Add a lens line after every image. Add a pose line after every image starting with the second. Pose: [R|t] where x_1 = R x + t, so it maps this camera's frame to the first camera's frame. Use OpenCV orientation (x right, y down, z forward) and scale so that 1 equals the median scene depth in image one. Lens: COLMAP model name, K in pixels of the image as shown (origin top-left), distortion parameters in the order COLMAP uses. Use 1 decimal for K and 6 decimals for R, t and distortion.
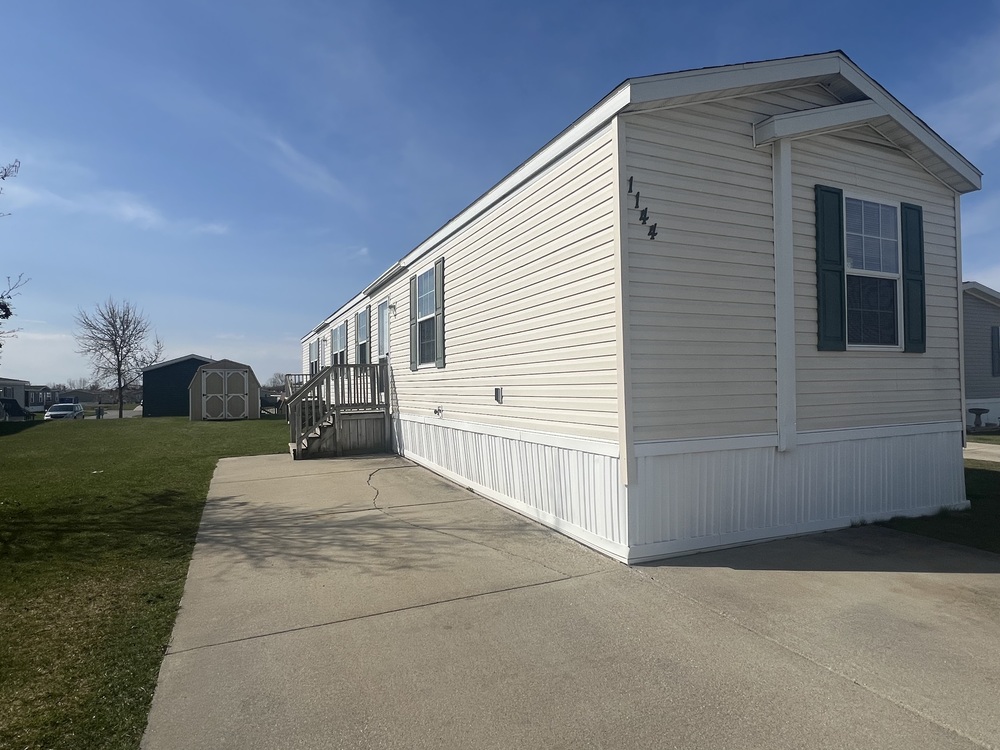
lens RADIAL K [[562.2, 0, 500.0], [0, 562.2, 375.0], [0, 0, 1]] dist [0.001534, -0.001509]
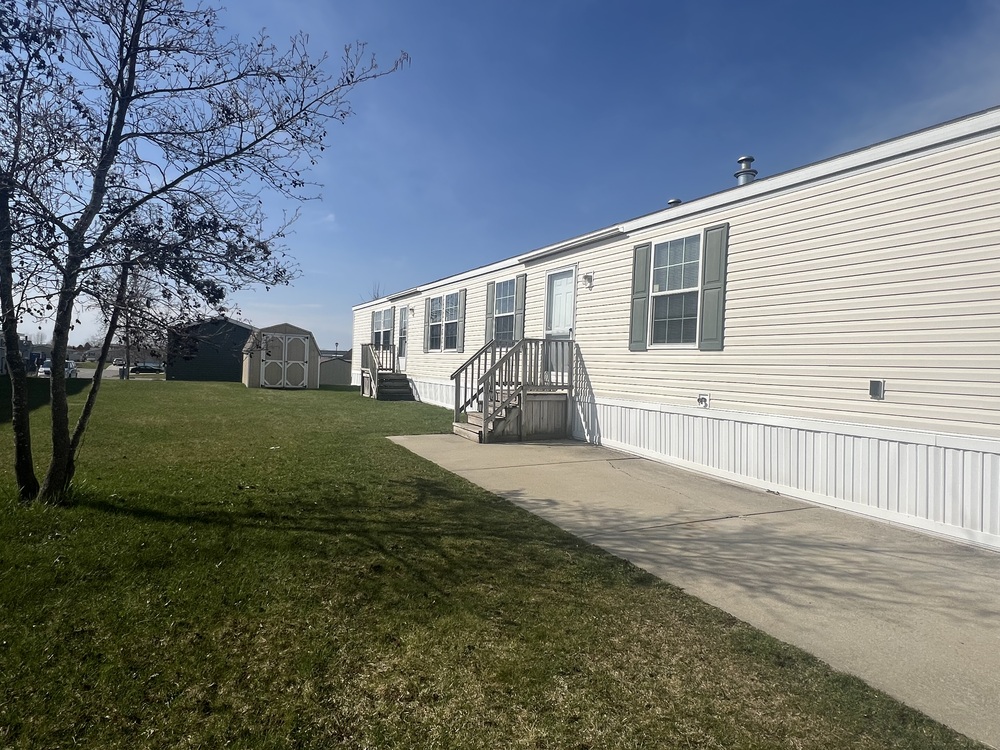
lens RADIAL K [[562.2, 0, 500.0], [0, 562.2, 375.0], [0, 0, 1]] dist [0.001534, -0.001509]
pose [[0.997325, 0.053509, 0.049801, -0.477825], [-0.055309, 0.997838, 0.035504, 0.012647], [-0.047794, -0.038164, 0.998128, 0.144112]]
